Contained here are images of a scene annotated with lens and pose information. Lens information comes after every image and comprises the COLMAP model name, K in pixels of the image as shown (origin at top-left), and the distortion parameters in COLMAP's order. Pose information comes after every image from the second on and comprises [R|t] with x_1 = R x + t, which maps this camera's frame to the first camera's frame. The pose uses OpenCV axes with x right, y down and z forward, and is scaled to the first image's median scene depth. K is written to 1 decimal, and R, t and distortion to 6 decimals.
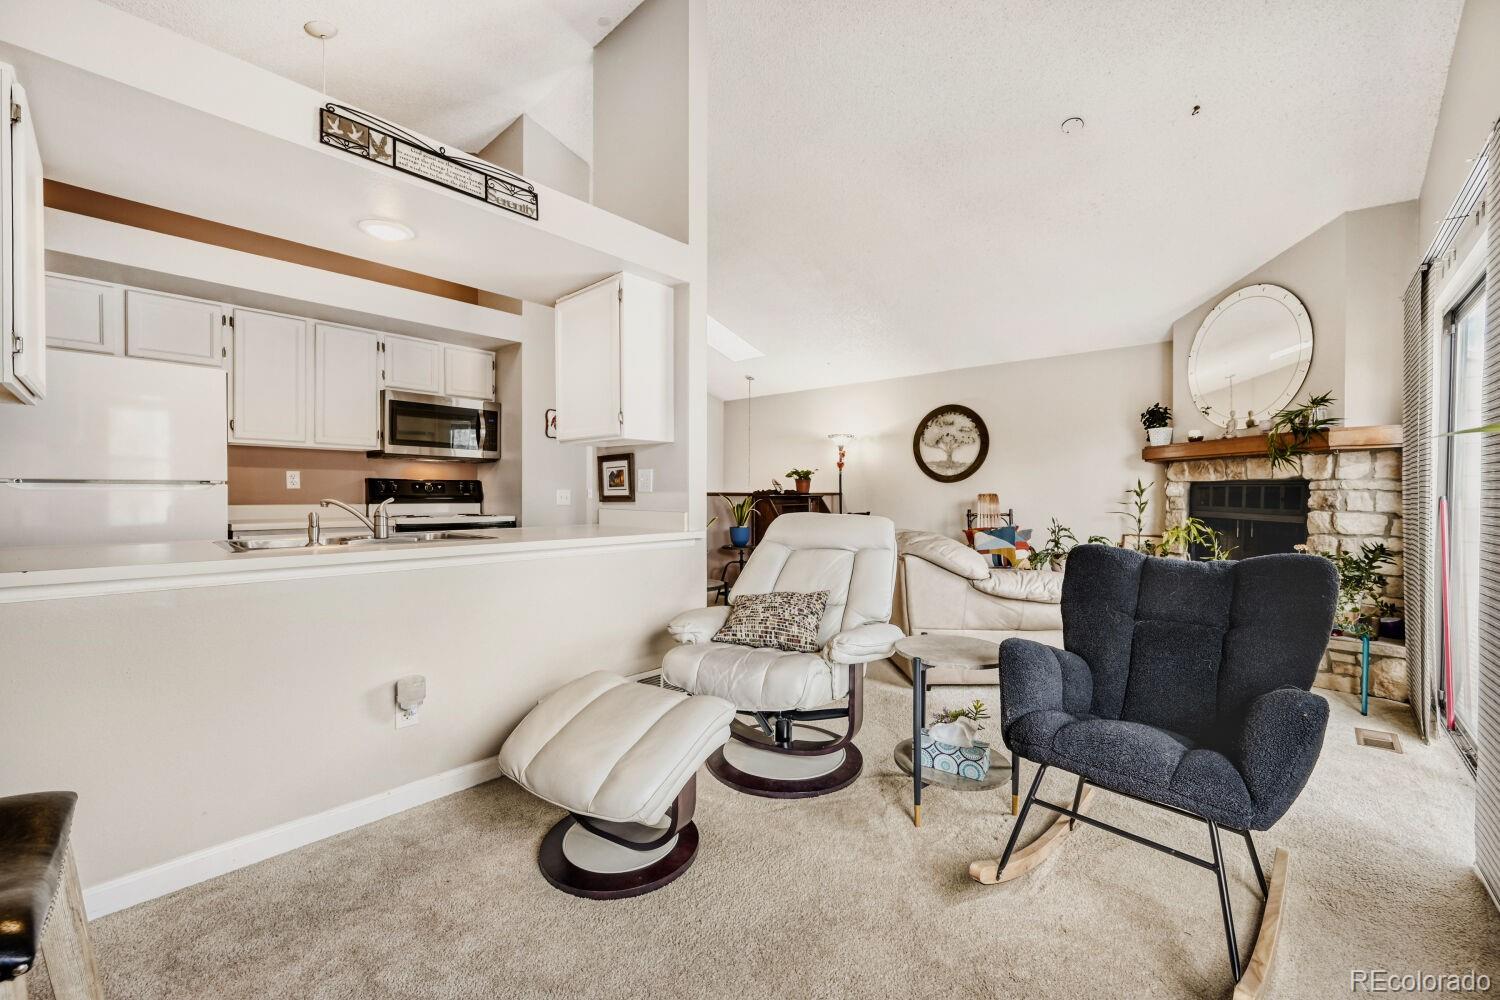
lens RADIAL K [[591.4, 0, 745.9], [0, 591.4, 495.8], [0, 0, 1]] dist [-0.002916, 0.000634]
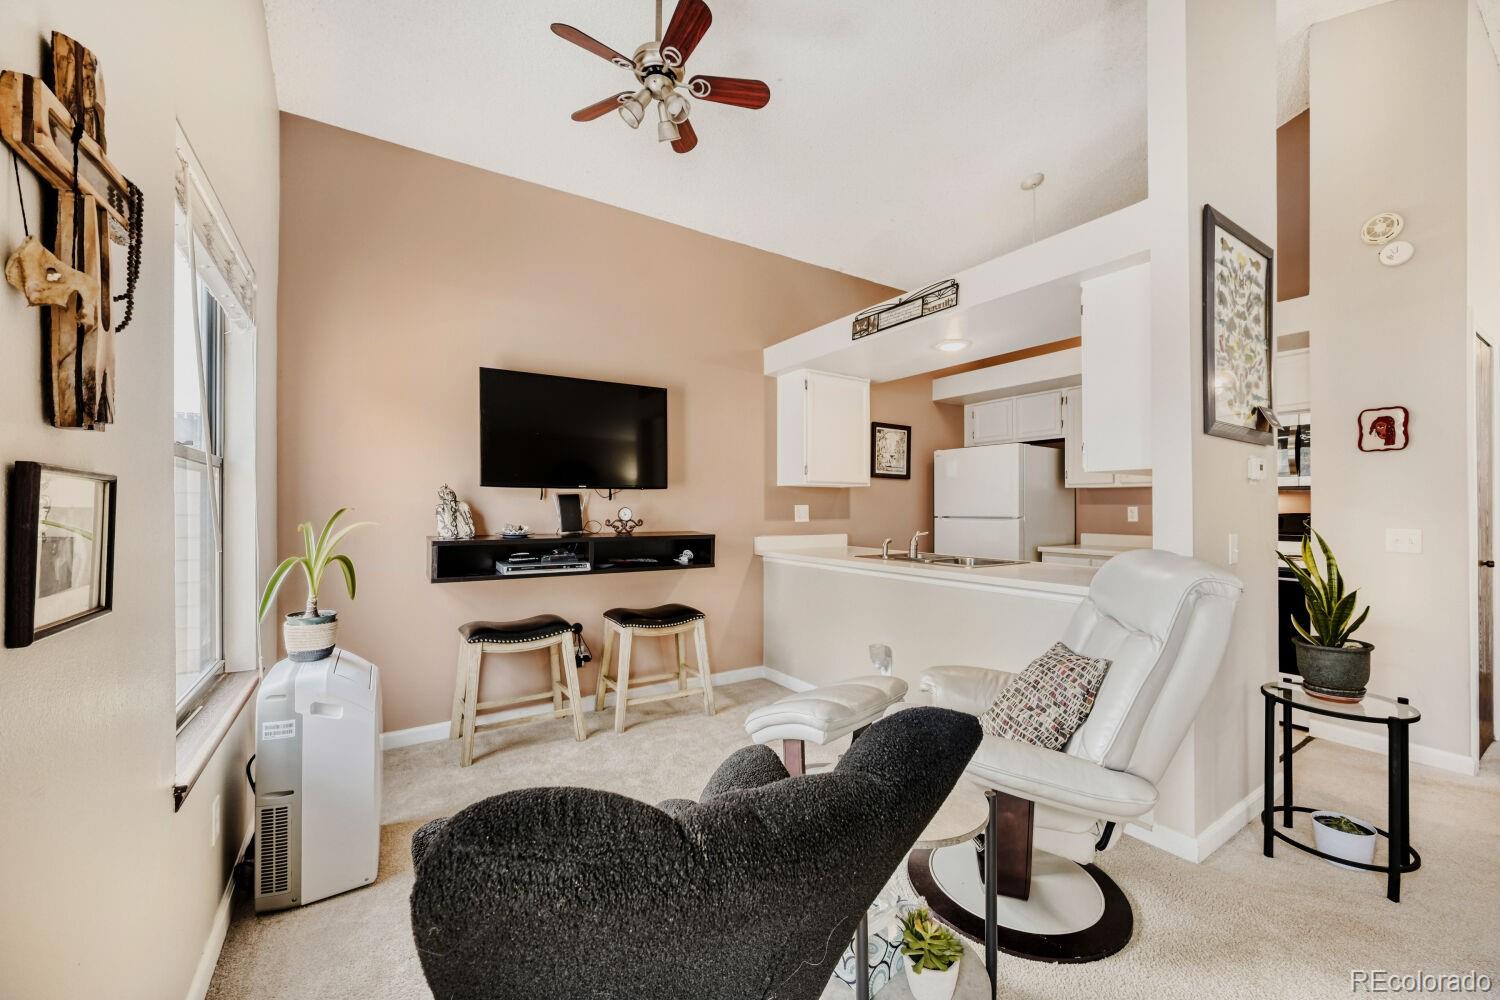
lens RADIAL K [[591.4, 0, 752.0], [0, 591.4, 499.7], [0, 0, 1]] dist [-0.002916, 0.000634]
pose [[-0.236181, -0.020530, -0.971492, 0.543695], [-0.010466, 0.999773, -0.018584, -0.026051], [0.971653, 0.005779, -0.236342, 0.529496]]
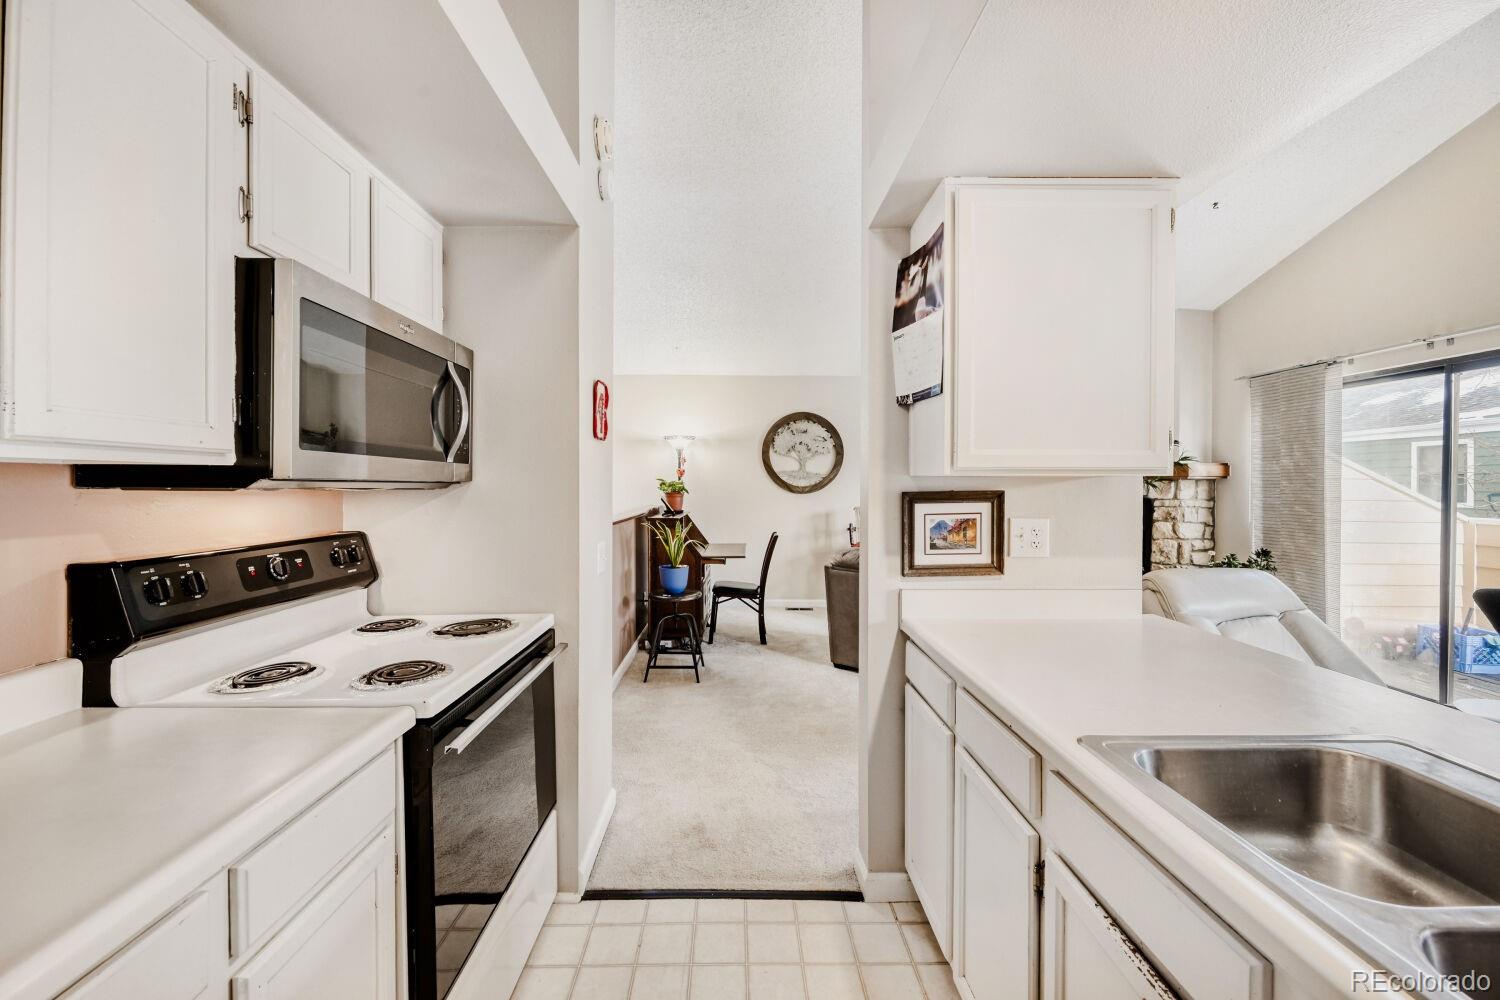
lens RADIAL K [[591.4, 0, 740.7], [0, 591.4, 487.6], [0, 0, 1]] dist [-0.002916, 0.000634]
pose [[0.727830, -0.011243, 0.685665, -0.638300], [0.008101, 0.999937, 0.007798, -0.067638], [-0.685709, -0.000121, 0.727875, 0.628768]]
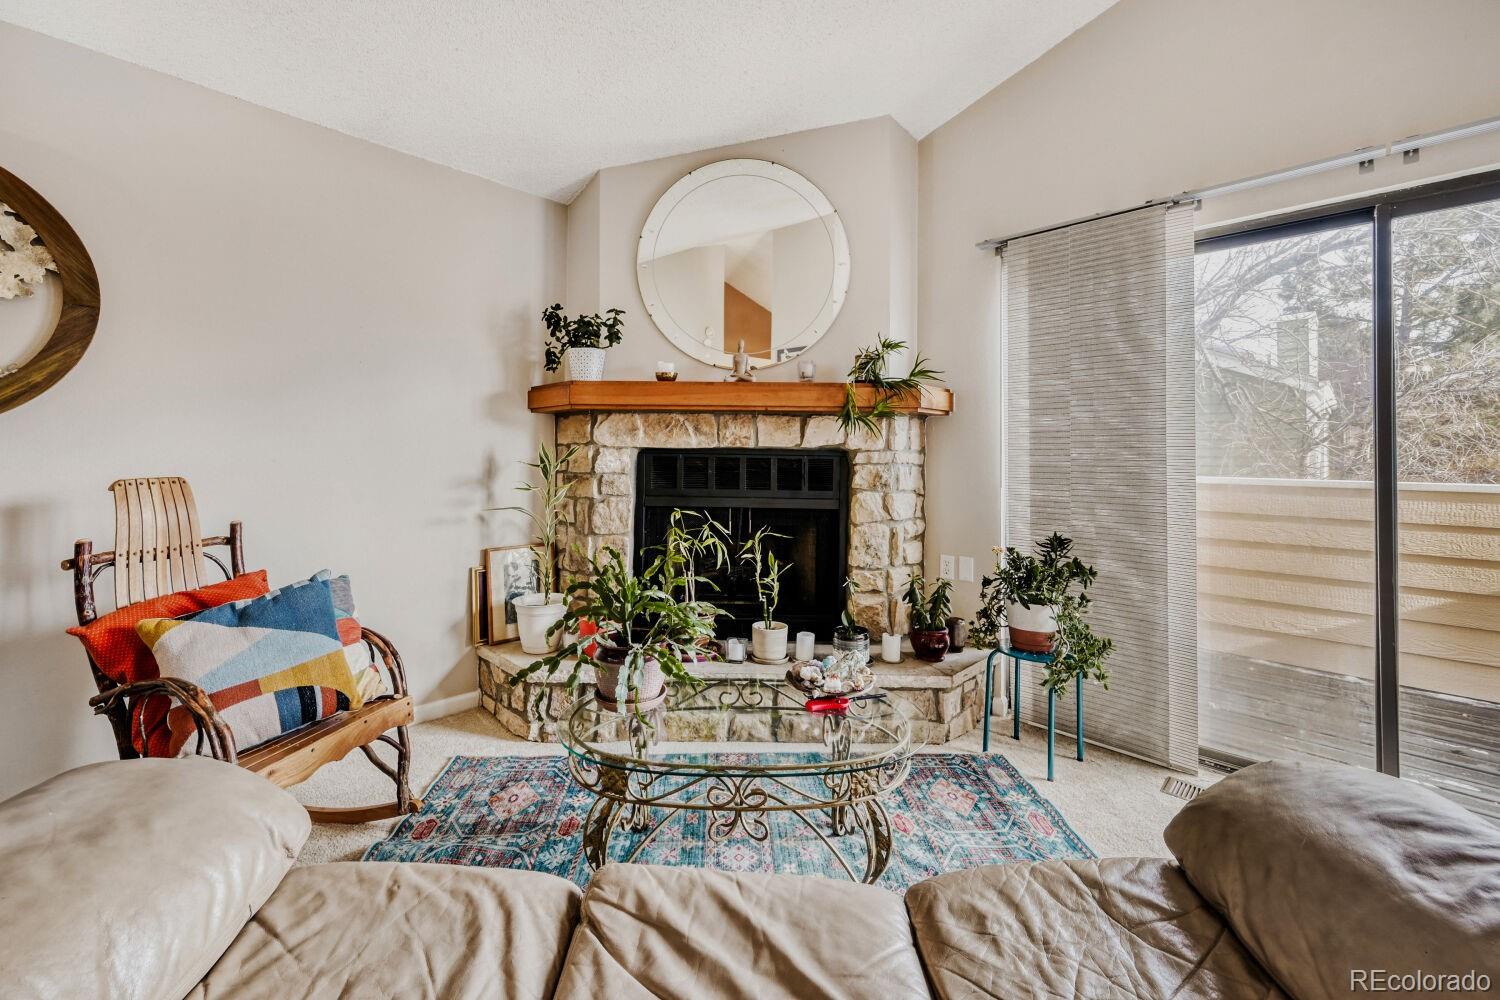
lens RADIAL K [[591.4, 0, 740.2], [0, 591.4, 447.9], [0, 0, 1]] dist [-0.002916, 0.000634]
pose [[0.039629, 0.003712, 0.999208, 0.197529], [0.001715, 0.999991, -0.003783, -0.026028], [-0.999213, 0.001863, 0.039622, 1.058826]]
